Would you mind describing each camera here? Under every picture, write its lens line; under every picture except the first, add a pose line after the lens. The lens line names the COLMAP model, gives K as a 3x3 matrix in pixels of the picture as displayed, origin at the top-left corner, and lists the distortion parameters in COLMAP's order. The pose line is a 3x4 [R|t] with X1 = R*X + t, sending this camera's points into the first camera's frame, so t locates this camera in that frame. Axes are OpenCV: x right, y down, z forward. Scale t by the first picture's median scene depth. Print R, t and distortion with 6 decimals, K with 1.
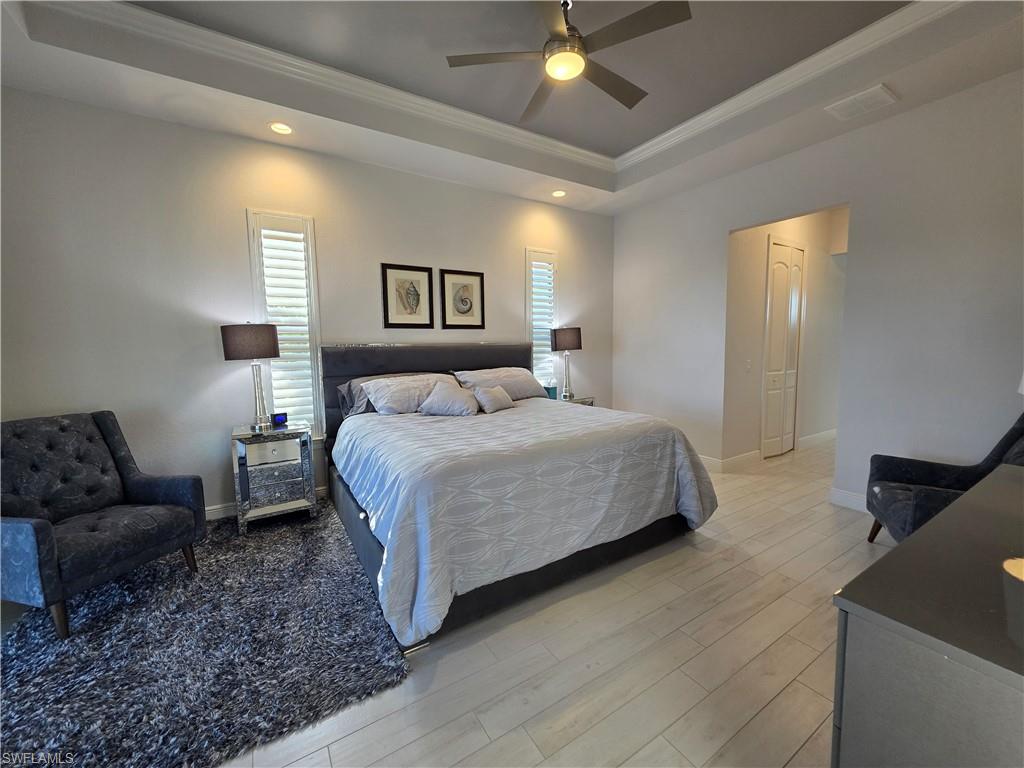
lens RADIAL K [[407.3, 0, 517.5], [0, 407.3, 381.0], [0, 0, 1]] dist [0.003089, 0.000425]
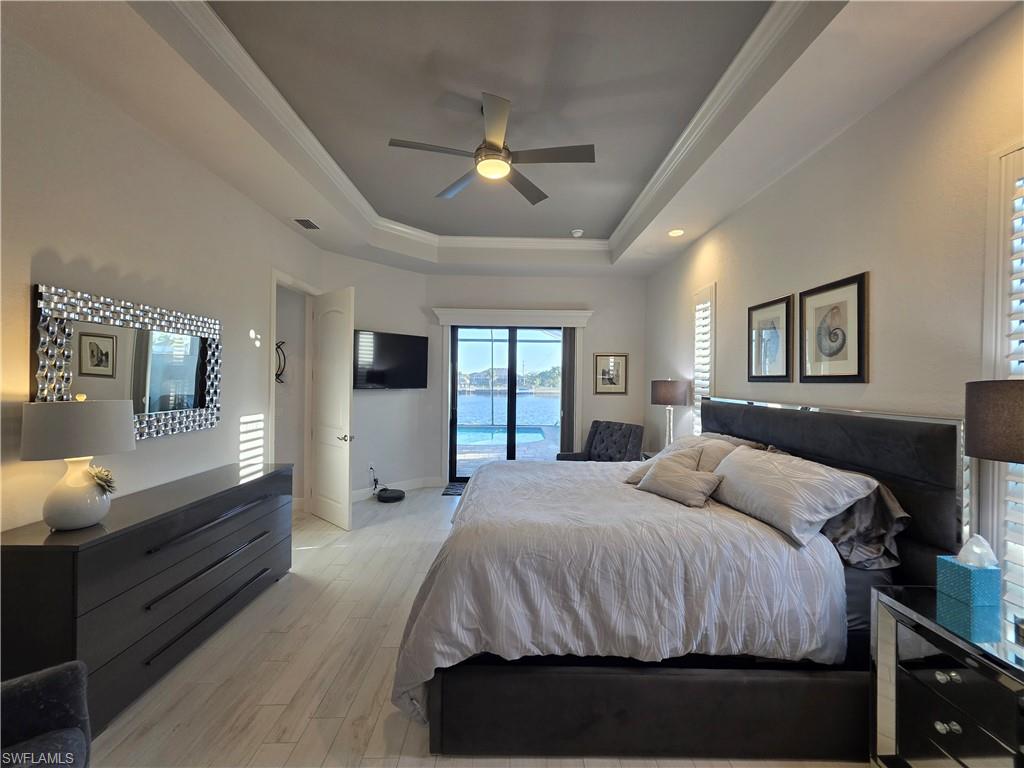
lens RADIAL K [[407.3, 0, 517.5], [0, 407.3, 381.0], [0, 0, 1]] dist [0.003089, 0.000425]
pose [[-0.511120, 0.010863, -0.859441, 0.605568], [-0.082056, 0.994736, 0.061373, -0.134241], [0.855583, 0.101891, -0.507538, 0.949294]]
